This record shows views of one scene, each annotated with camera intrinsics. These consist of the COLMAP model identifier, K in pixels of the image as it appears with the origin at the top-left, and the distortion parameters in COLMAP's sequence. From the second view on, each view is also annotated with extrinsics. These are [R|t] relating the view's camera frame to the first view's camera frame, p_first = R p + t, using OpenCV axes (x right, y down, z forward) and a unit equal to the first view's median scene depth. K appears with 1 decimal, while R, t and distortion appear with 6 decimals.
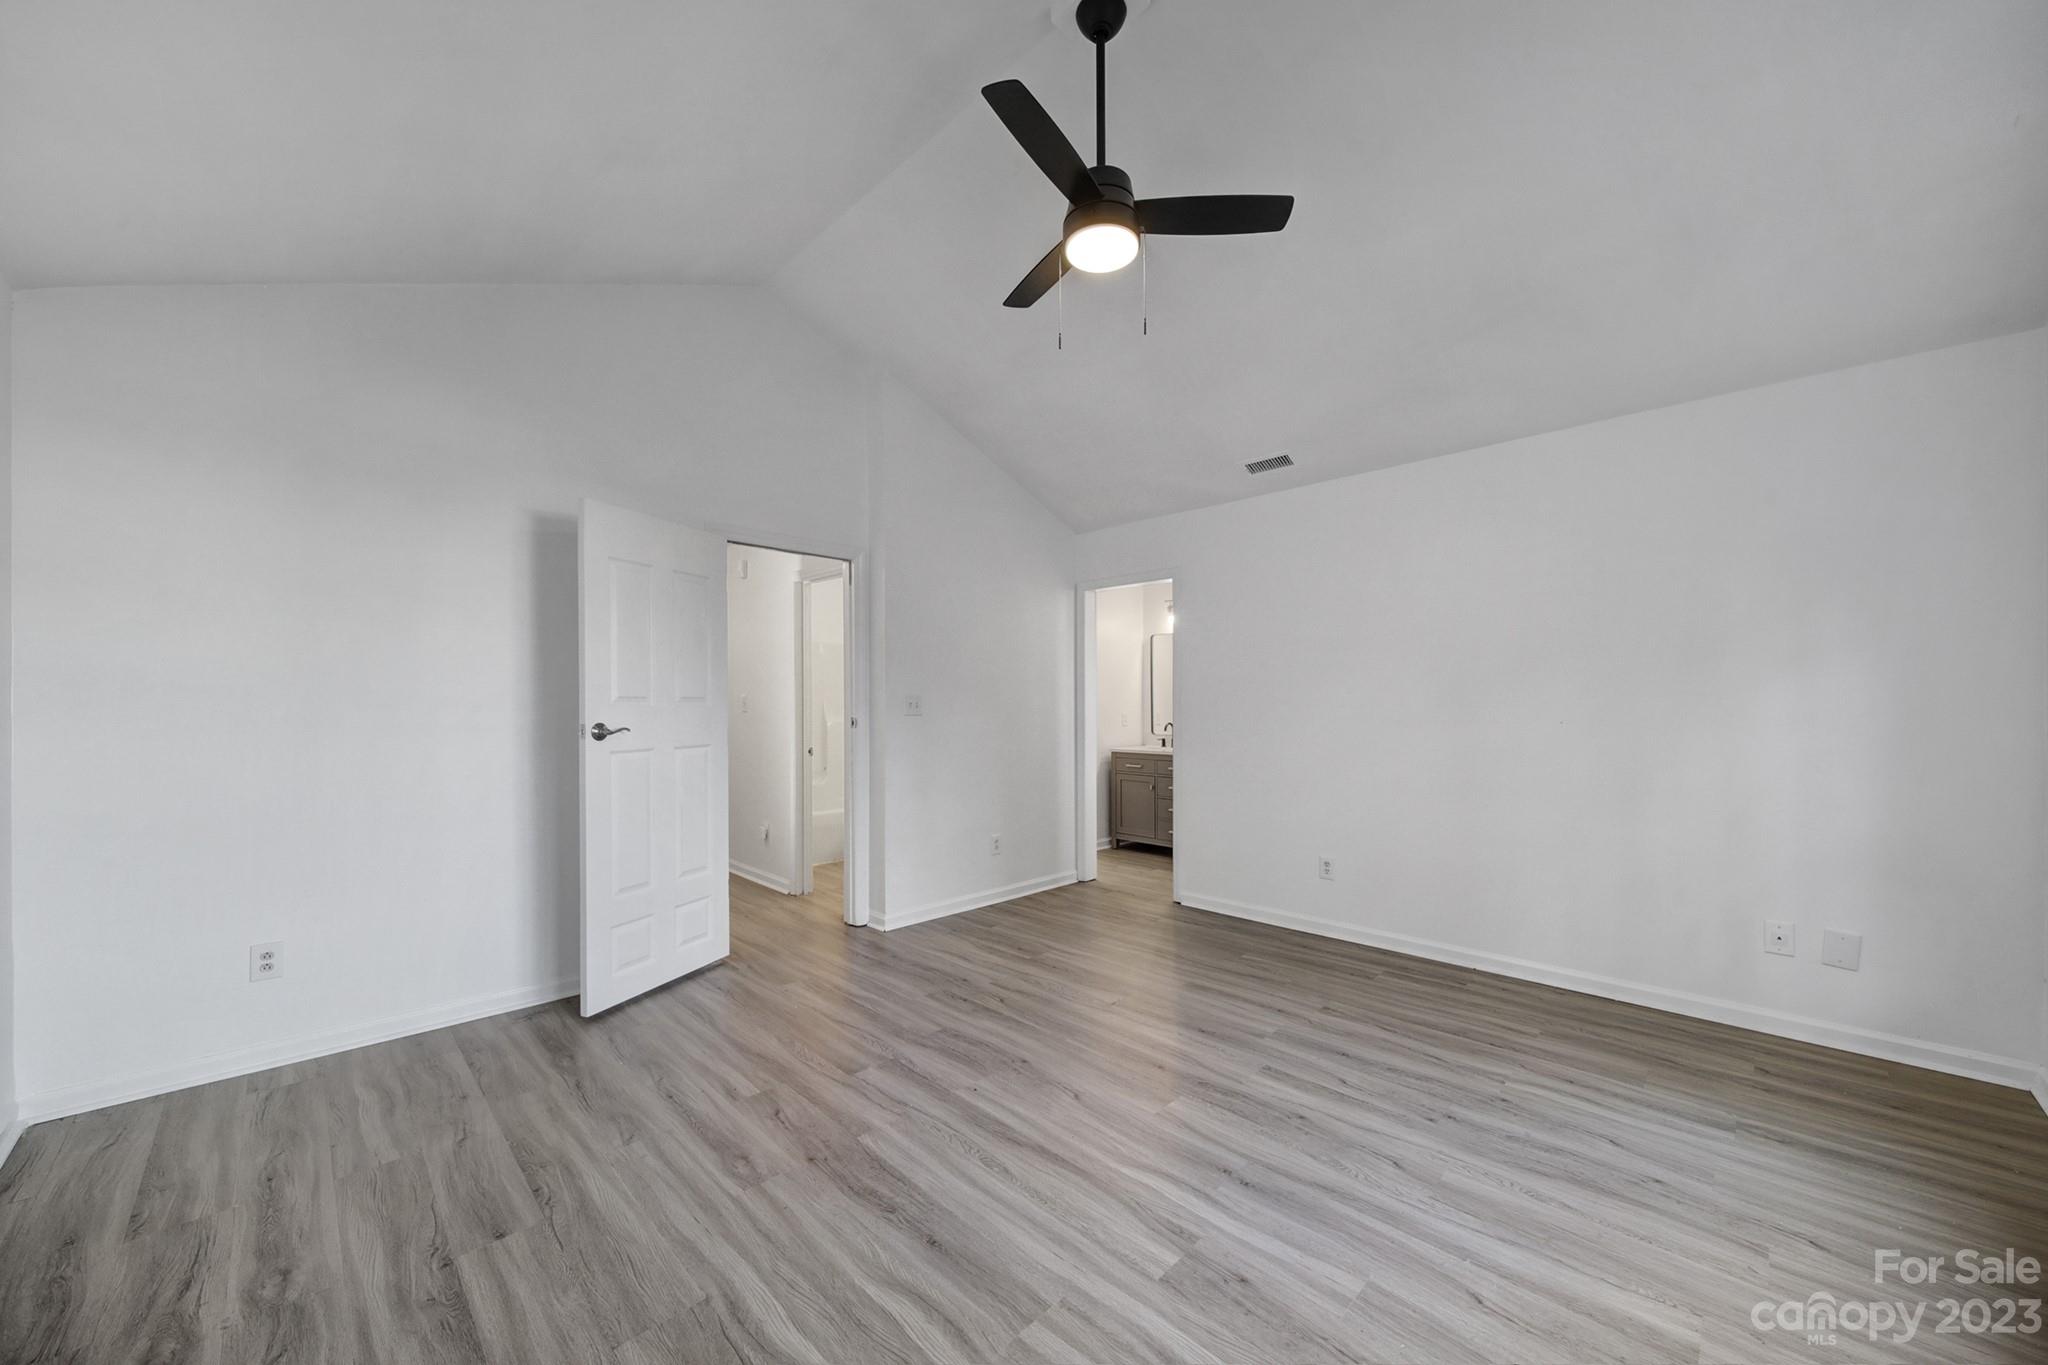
lens RADIAL K [[726.6, 0, 986.3], [0, 726.6, 692.9], [0, 0, 1]] dist [0.000529, -0.000040]
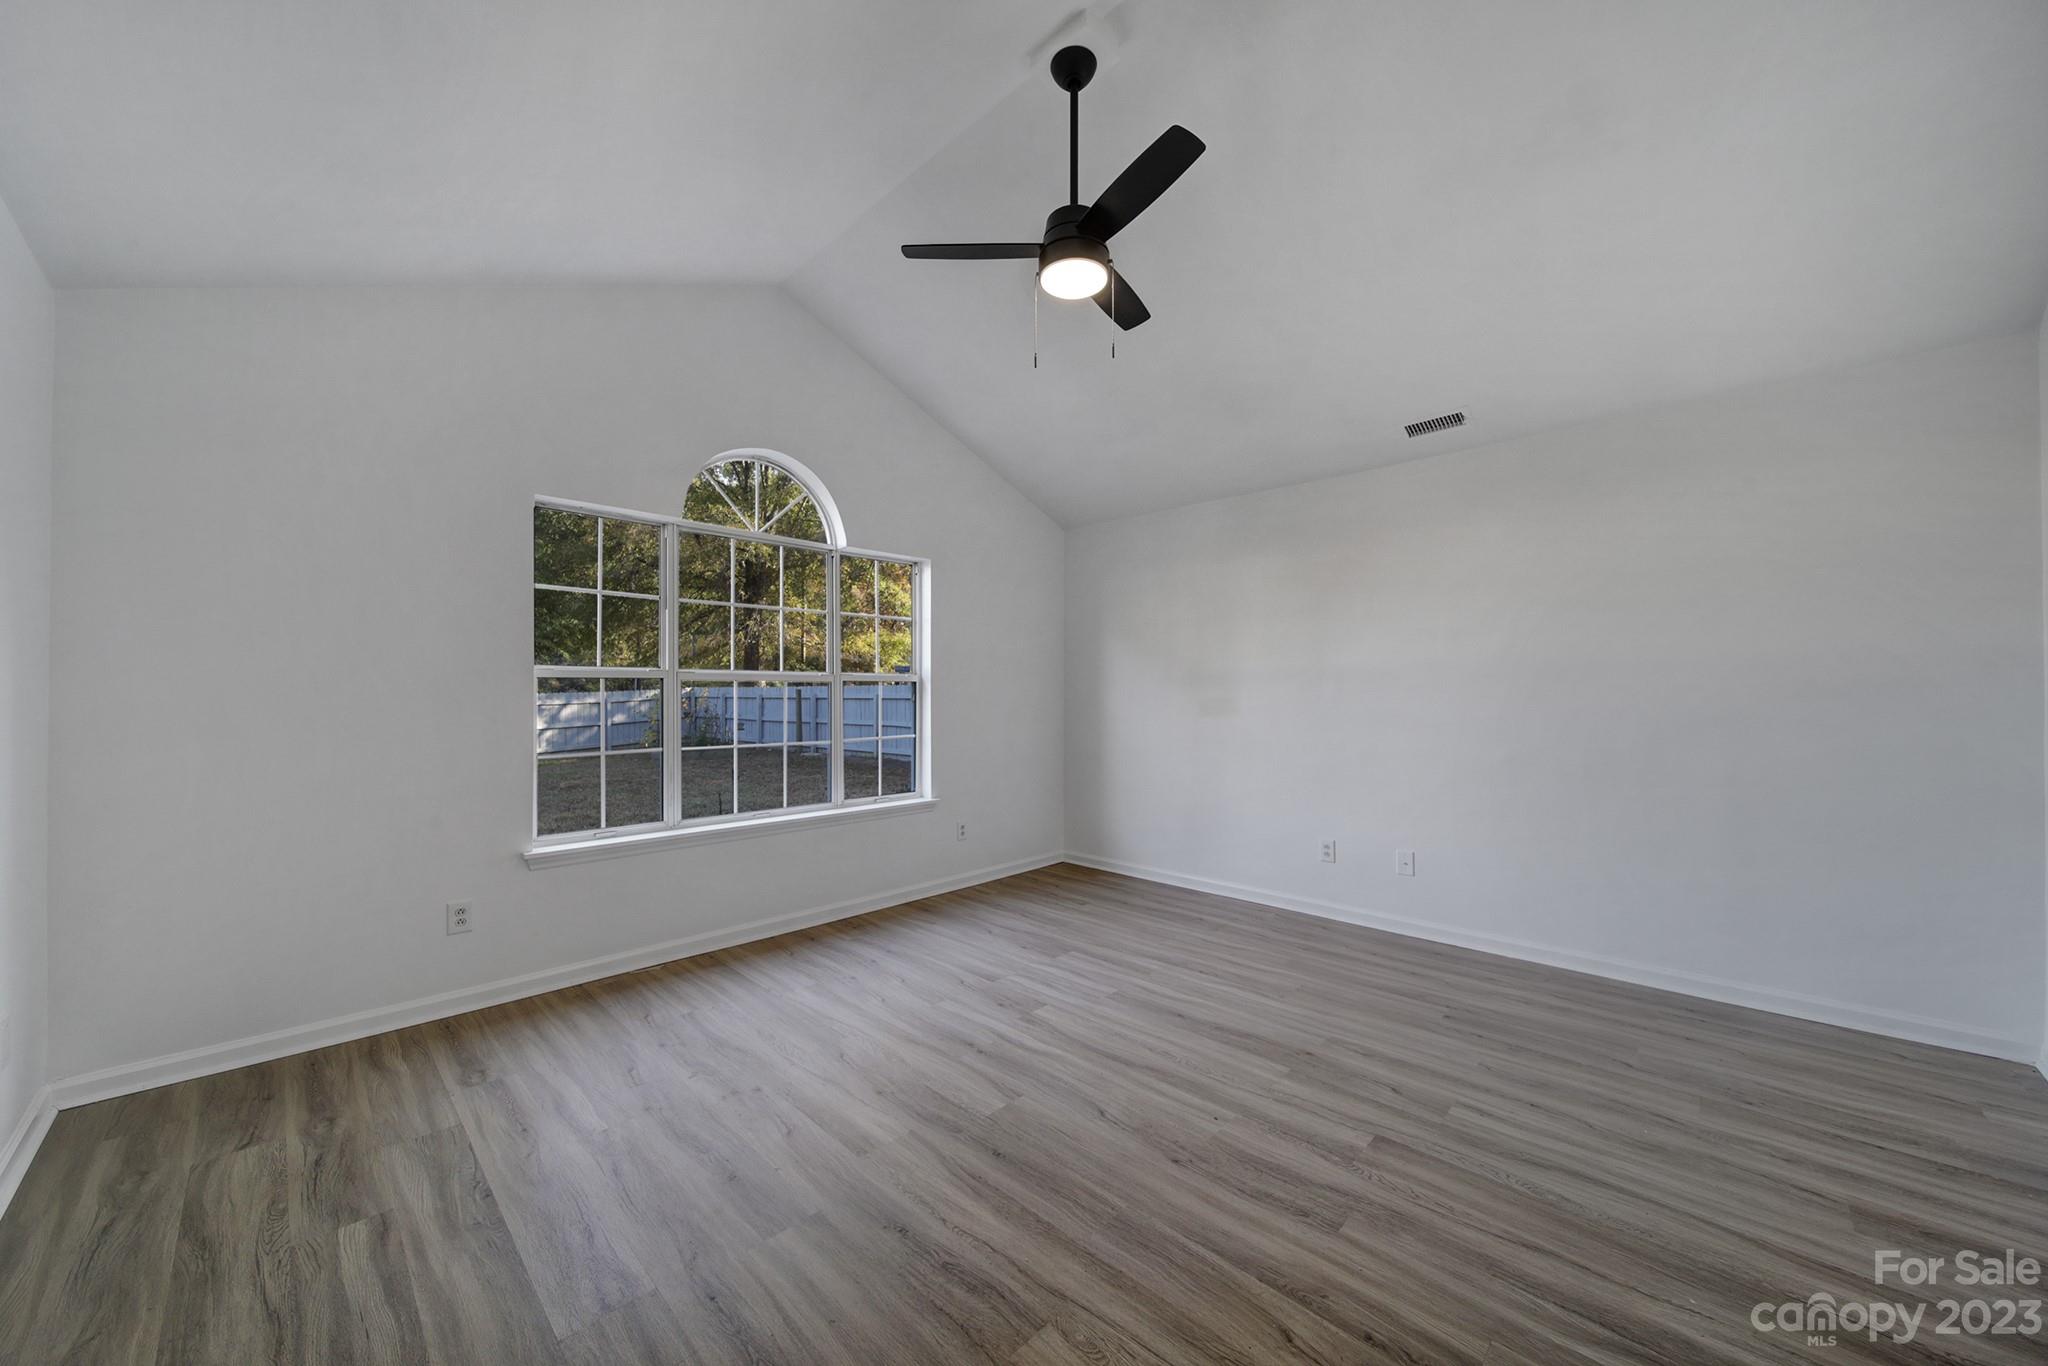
lens RADIAL K [[726.6, 0, 986.3], [0, 726.6, 693.4], [0, 0, 1]] dist [0.000529, -0.000040]
pose [[-0.999853, 0.000167, -0.017157, 0.304054], [0.000563, 0.999734, -0.023064, 0.047604], [0.017149, -0.023070, -0.999587, 2.048599]]
